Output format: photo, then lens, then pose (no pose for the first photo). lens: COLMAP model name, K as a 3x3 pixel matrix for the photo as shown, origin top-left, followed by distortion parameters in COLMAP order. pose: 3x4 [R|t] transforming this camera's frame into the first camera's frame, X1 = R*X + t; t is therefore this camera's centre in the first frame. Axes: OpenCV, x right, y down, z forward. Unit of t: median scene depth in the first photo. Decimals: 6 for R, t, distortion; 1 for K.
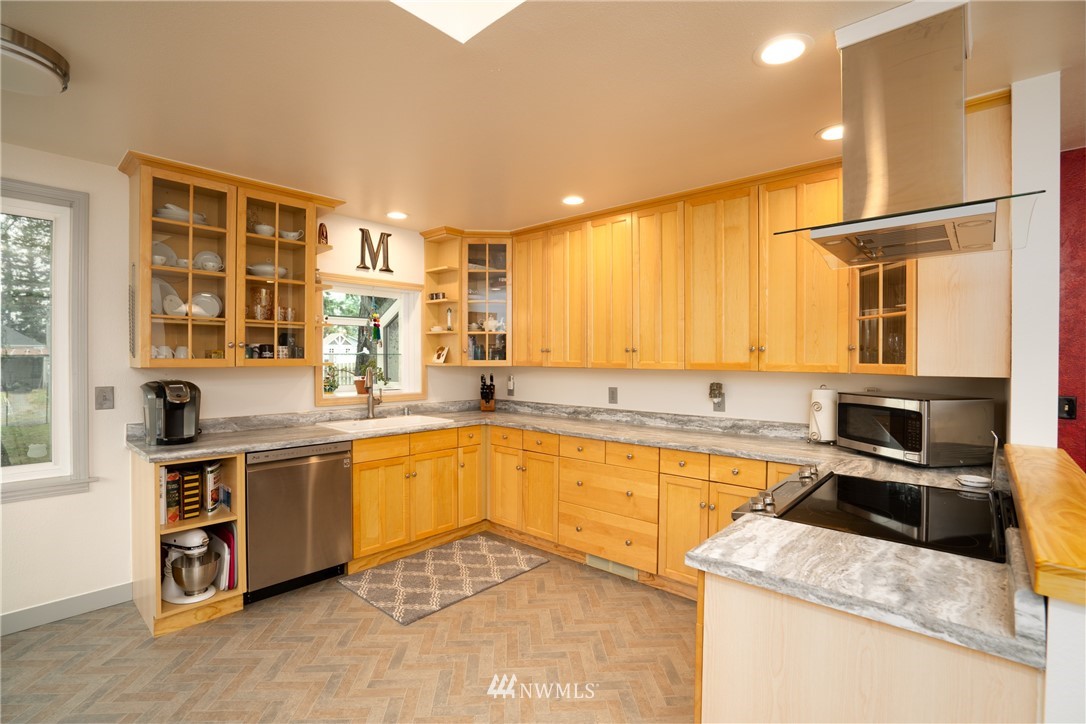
lens RADIAL K [[517.1, 0, 550.3], [0, 517.1, 362.3], [0, 0, 1]] dist [-0.029733, 0.000361]
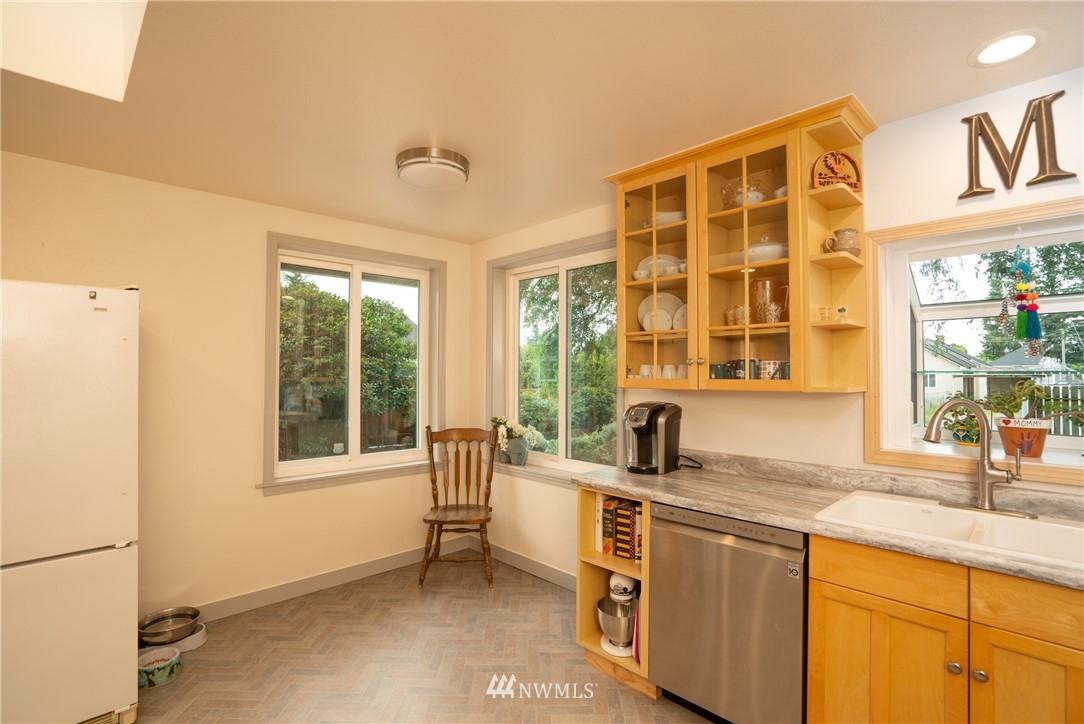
lens RADIAL K [[516.1, 0, 549.2], [0, 516.1, 362.3], [0, 0, 1]] dist [-0.029733, 0.000361]
pose [[-0.084775, -0.027984, -0.996007, 0.173578], [-0.013010, 0.999551, -0.026976, -0.007754], [0.996315, 0.010671, -0.085101, 0.788798]]
